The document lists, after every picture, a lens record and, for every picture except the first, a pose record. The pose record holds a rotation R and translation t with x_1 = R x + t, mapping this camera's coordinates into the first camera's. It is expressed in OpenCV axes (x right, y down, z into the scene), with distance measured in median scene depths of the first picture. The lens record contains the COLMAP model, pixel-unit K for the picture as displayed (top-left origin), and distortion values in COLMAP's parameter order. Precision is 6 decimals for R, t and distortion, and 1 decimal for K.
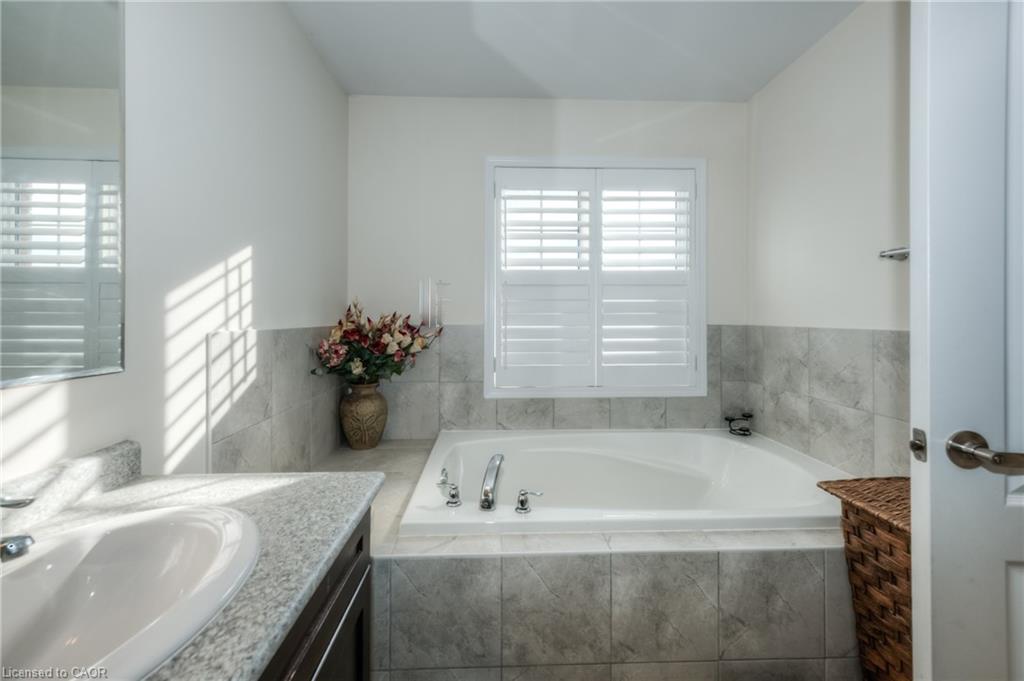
lens RADIAL K [[428.9, 0, 512.7], [0, 428.9, 315.7], [0, 0, 1]] dist [-0.006191, 0.000426]
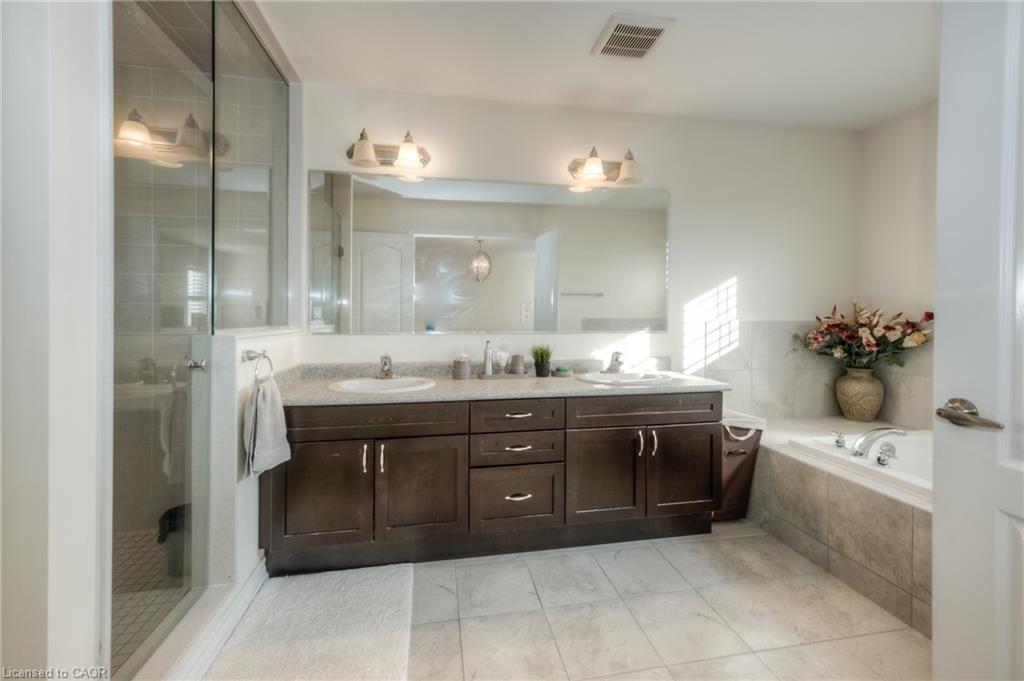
lens RADIAL K [[428.9, 0, 511.1], [0, 428.9, 317.0], [0, 0, 1]] dist [-0.006191, 0.000426]
pose [[0.153609, 0.002430, -0.988129, 1.236438], [-0.003035, 0.999993, 0.001988, 0.016554], [0.988127, 0.002694, 0.153616, -0.319411]]
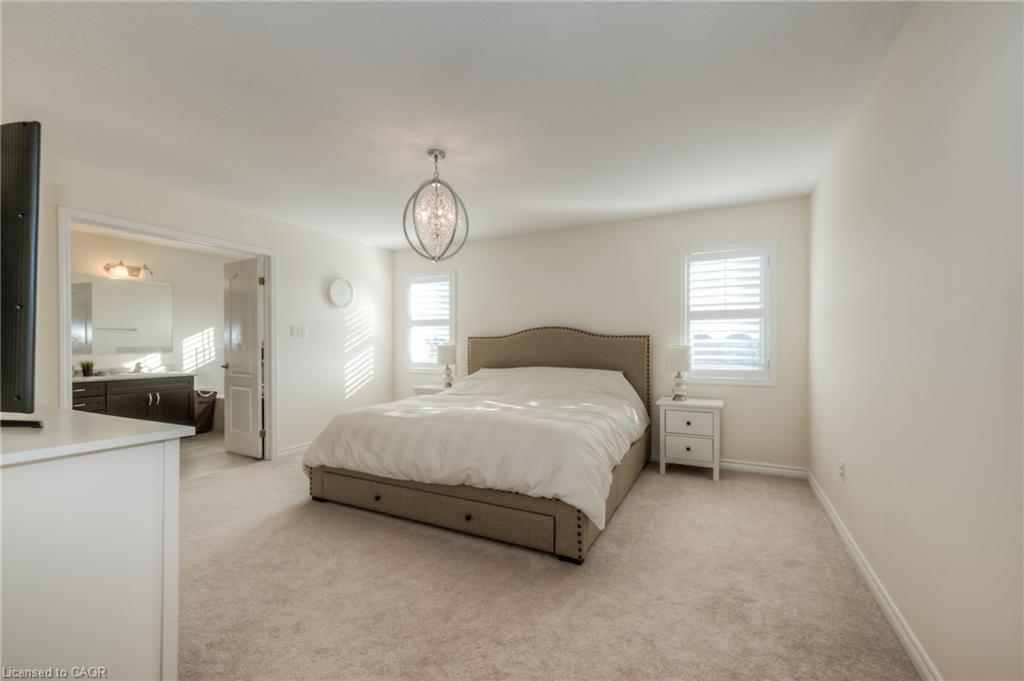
lens RADIAL K [[428.9, 0, 524.0], [0, 428.9, 356.9], [0, 0, 1]] dist [-0.006191, 0.000426]
pose [[0.879349, 0.013134, -0.475996, 4.307499], [-0.003117, 0.999757, 0.021826, 0.026972], [0.476167, -0.017709, 0.879176, -1.292253]]
